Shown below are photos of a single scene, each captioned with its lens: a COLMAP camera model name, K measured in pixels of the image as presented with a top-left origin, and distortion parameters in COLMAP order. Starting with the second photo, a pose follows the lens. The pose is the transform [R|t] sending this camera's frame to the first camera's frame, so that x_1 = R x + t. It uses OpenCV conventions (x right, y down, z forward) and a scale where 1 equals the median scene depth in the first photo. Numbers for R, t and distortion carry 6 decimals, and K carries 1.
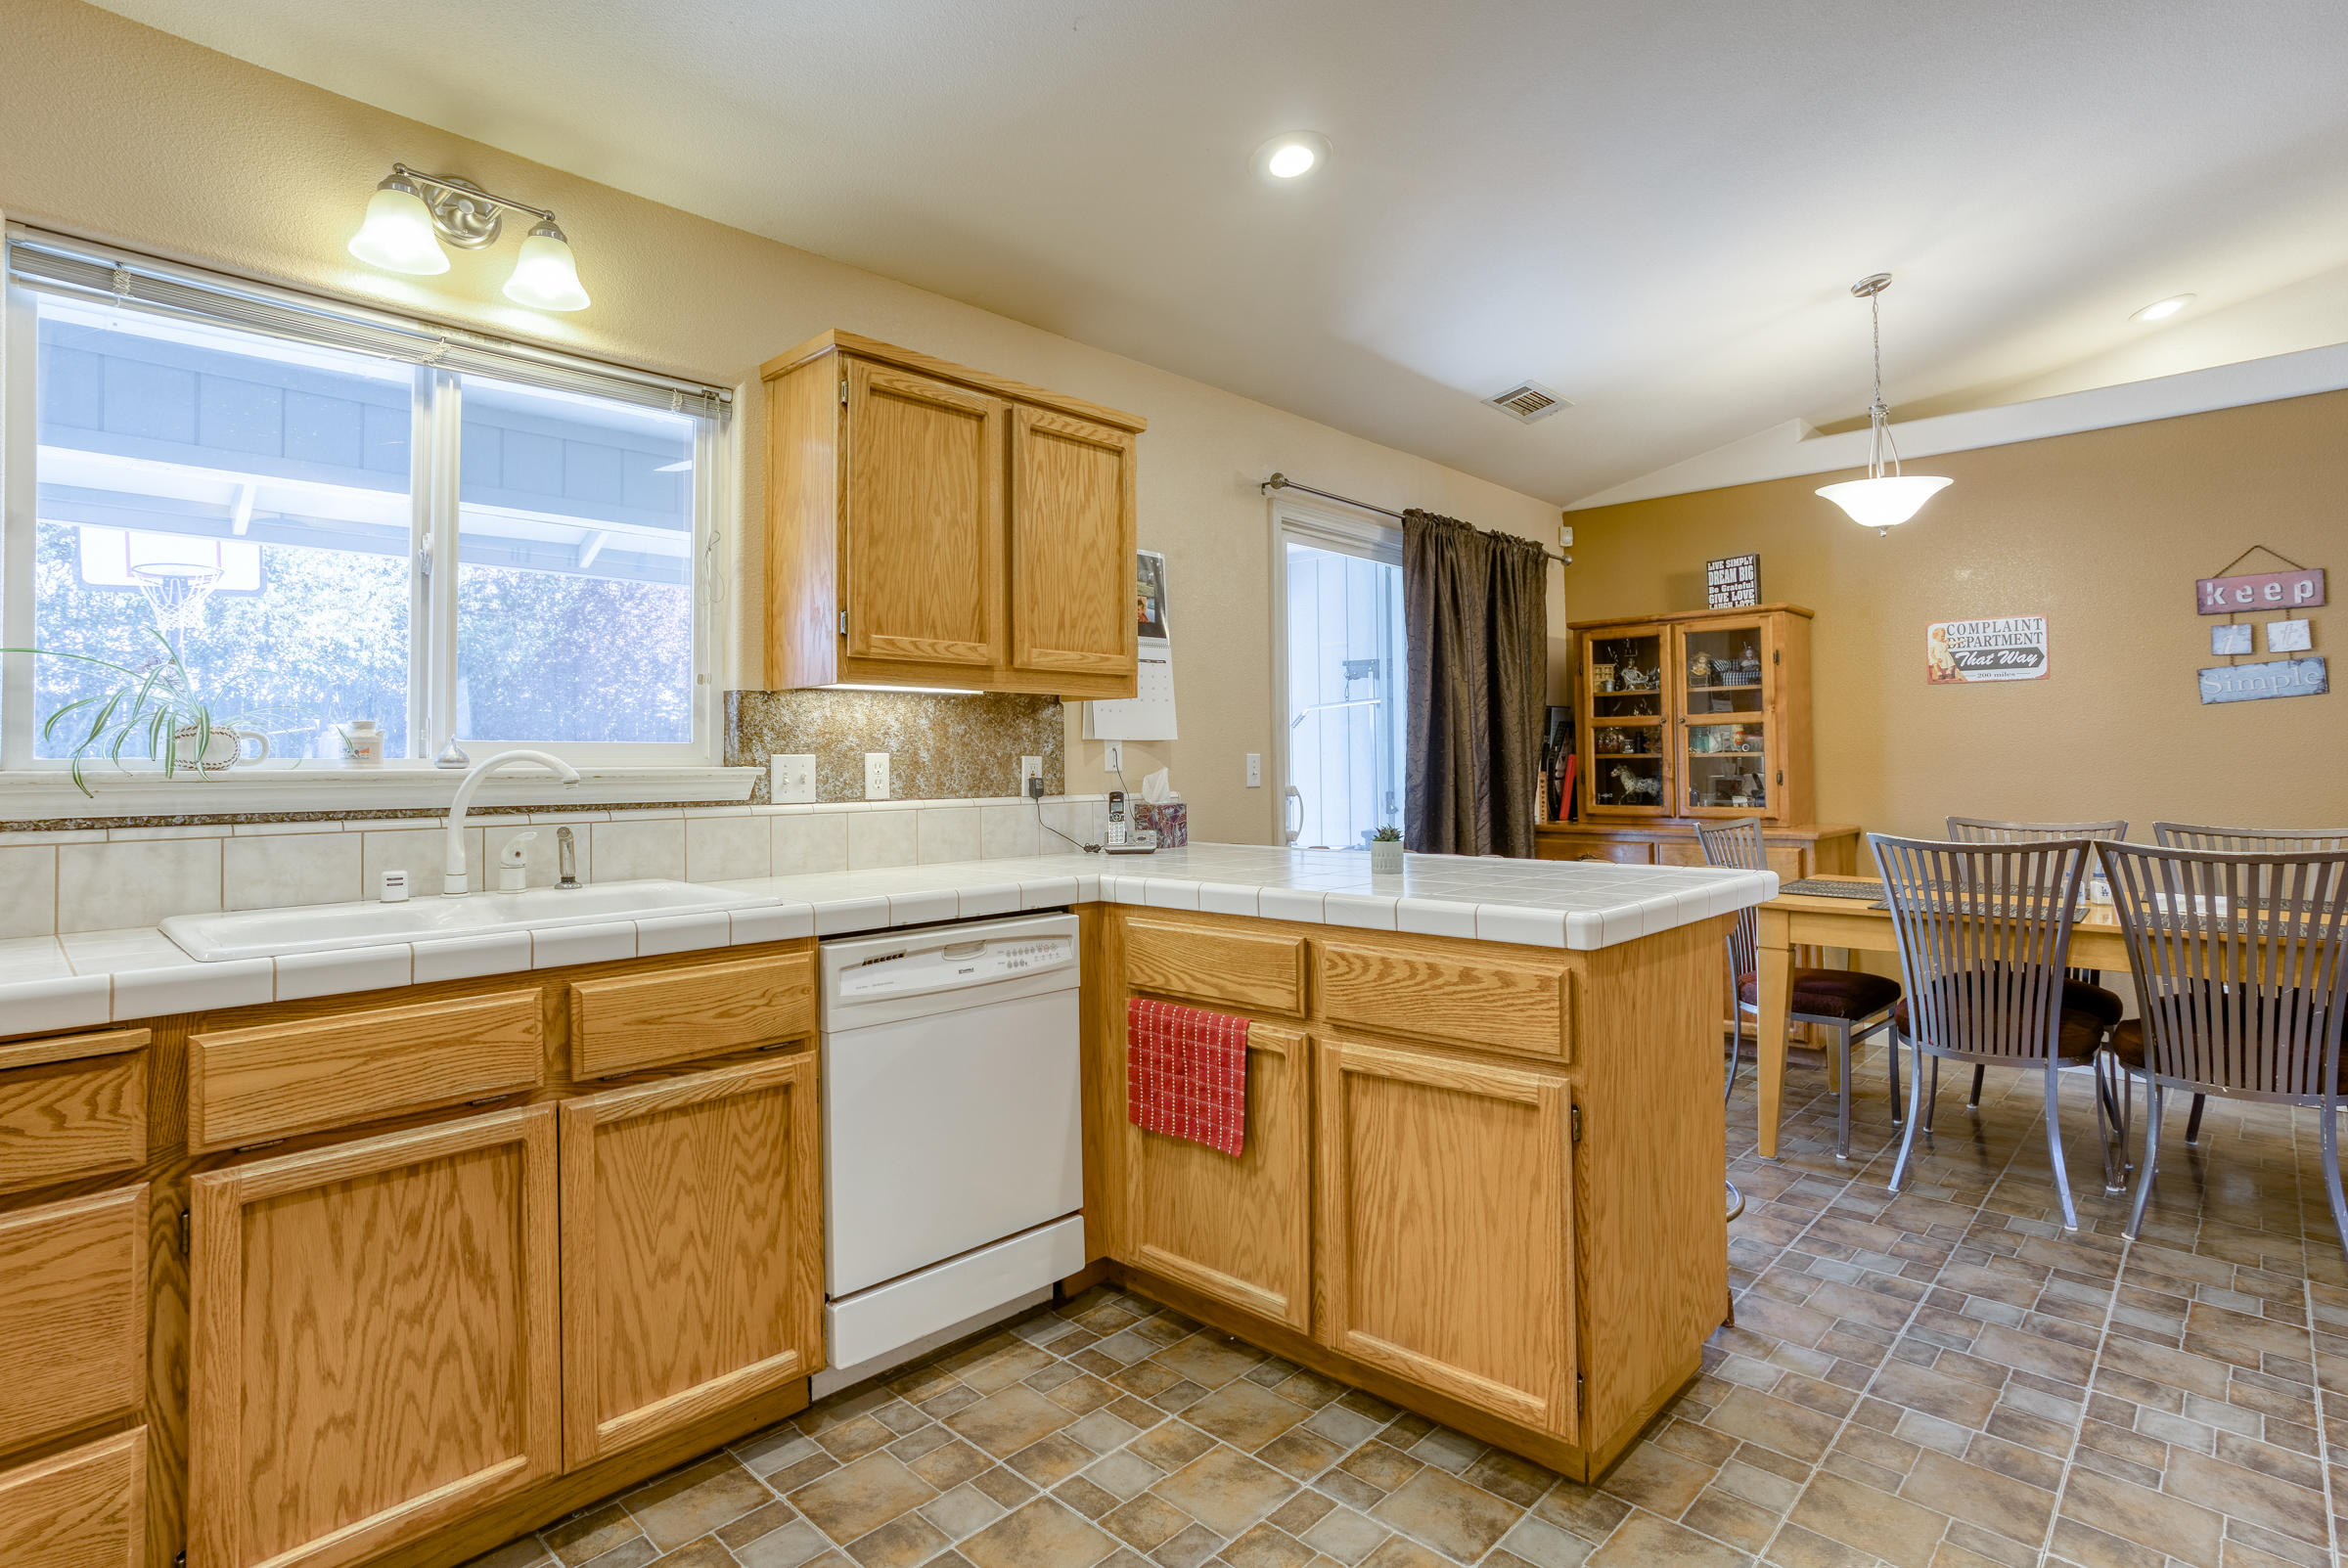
lens RADIAL K [[1158.8, 0, 1207.2], [0, 1158.8, 724.9], [0, 0, 1]] dist [-0.038471, 0.027096]
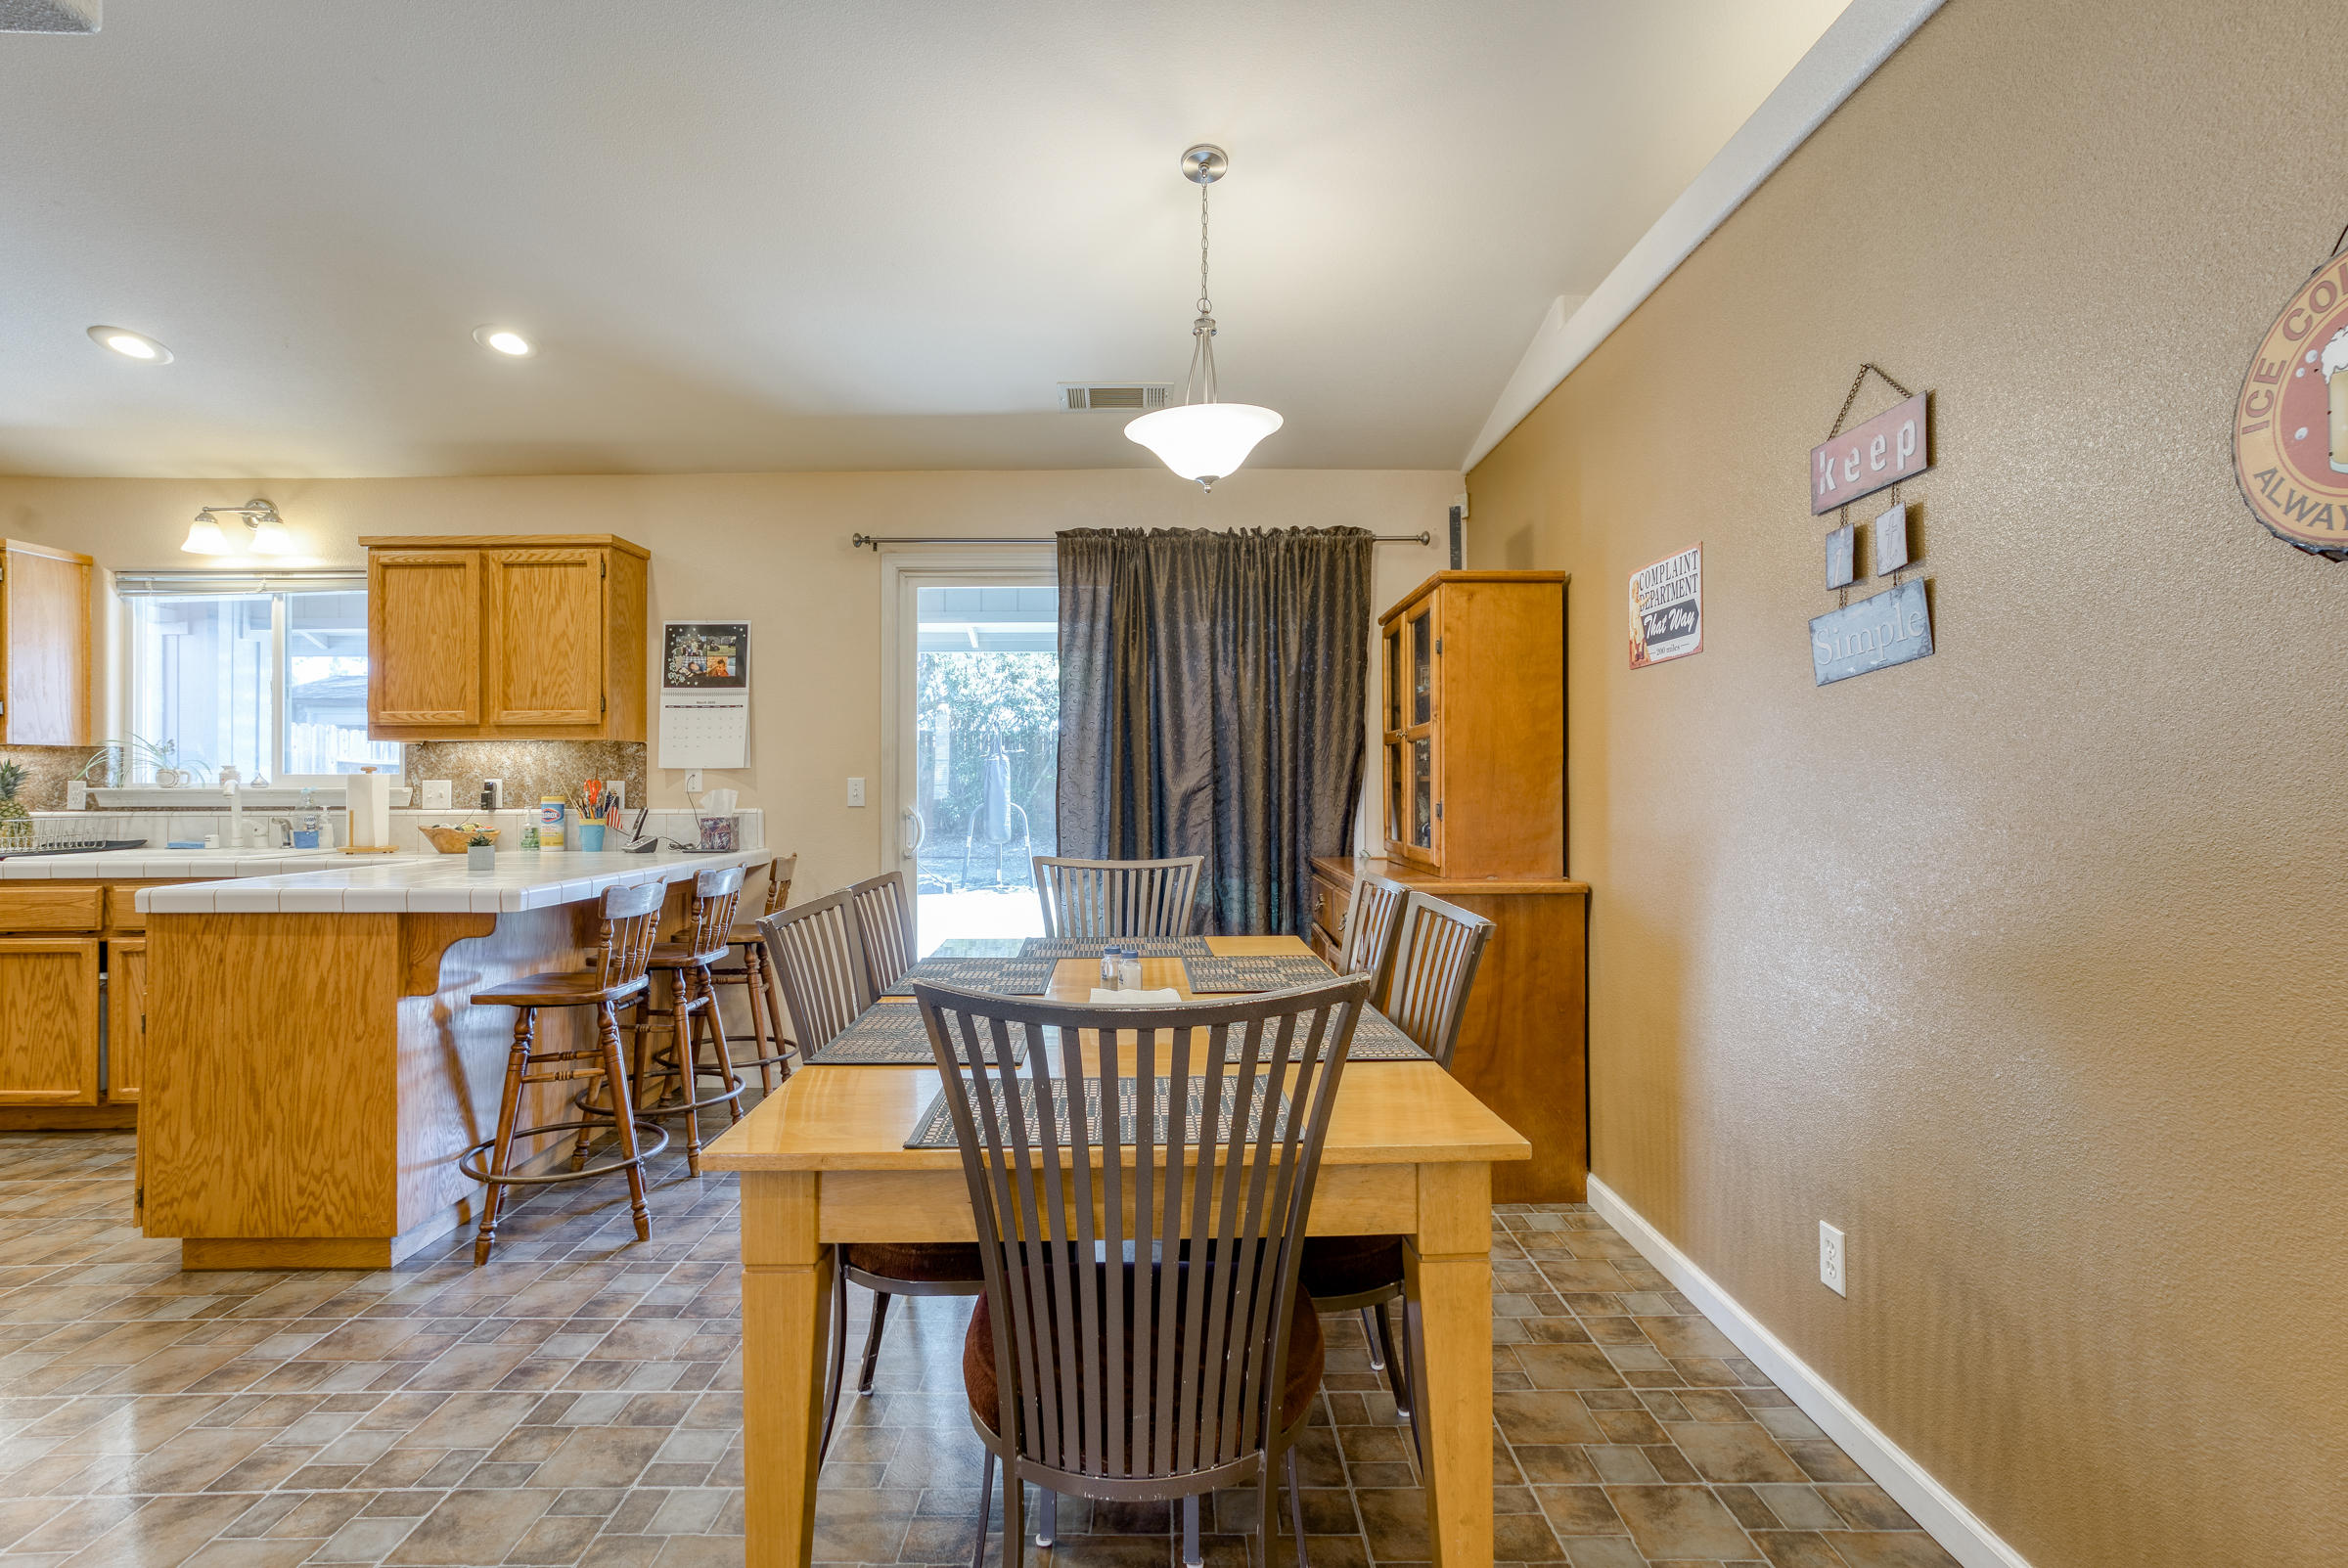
lens RADIAL K [[1158.8, 0, 1198.0], [0, 1158.8, 762.0], [0, 0, 1]] dist [-0.038471, 0.027096]
pose [[0.682321, -0.008026, -0.731008, 1.589756], [0.023879, 0.999651, 0.011313, 0.005523], [0.730662, -0.025175, 0.682275, 0.649310]]
